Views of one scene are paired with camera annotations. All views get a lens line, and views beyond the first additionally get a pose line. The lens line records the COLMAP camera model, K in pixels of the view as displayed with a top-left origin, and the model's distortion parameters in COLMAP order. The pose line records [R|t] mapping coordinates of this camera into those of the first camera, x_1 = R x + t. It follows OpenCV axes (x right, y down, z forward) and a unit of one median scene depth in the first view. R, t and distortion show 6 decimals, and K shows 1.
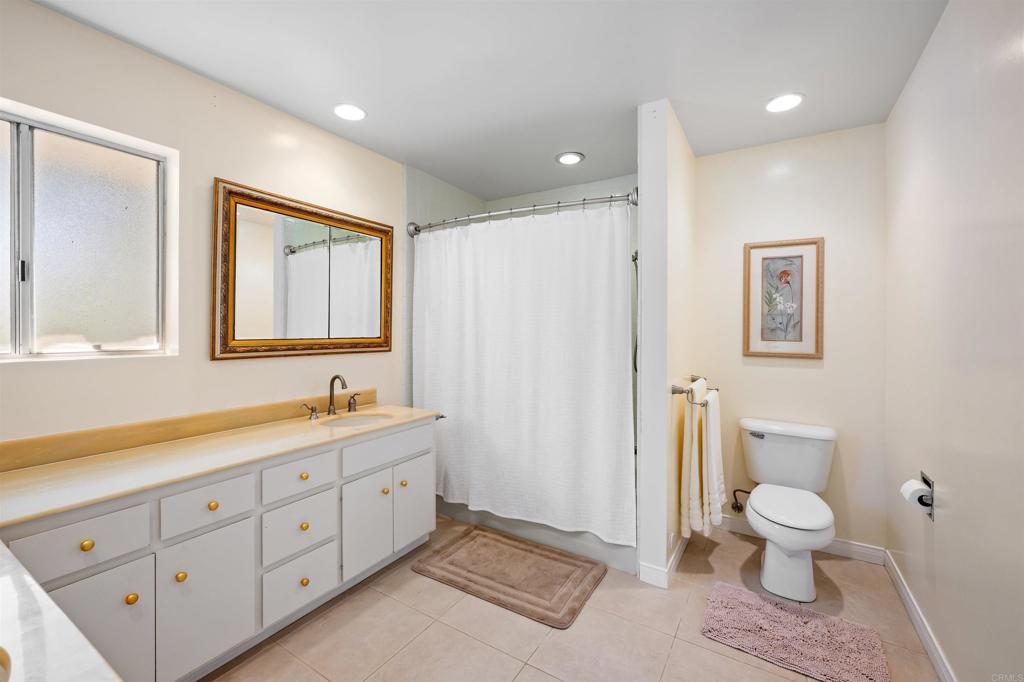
lens RADIAL K [[431.8, 0, 511.2], [0, 431.8, 330.3], [0, 0, 1]] dist [-0.000817, -0.000246]
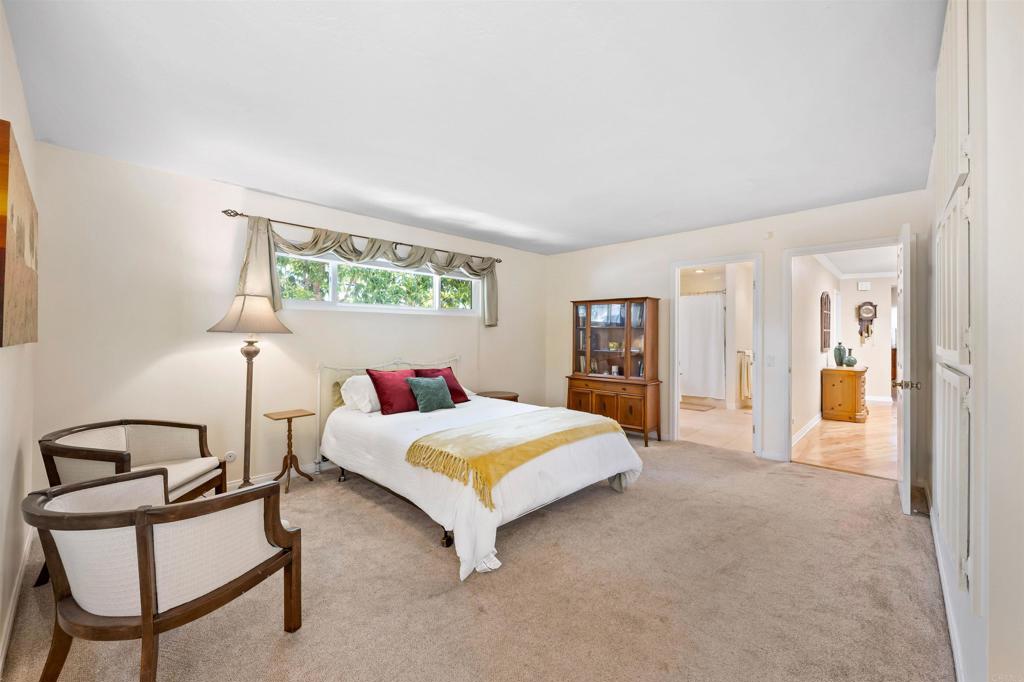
lens RADIAL K [[405.3, 0, 512.6], [0, 405.3, 338.1], [0, 0, 1]] dist [-0.003864, 0.000022]
pose [[0.975645, -0.000478, -0.219355, -0.588615], [0.000478, 1.000000, -0.000052, 0.037960], [0.219355, -0.000054, 0.975645, -2.267034]]
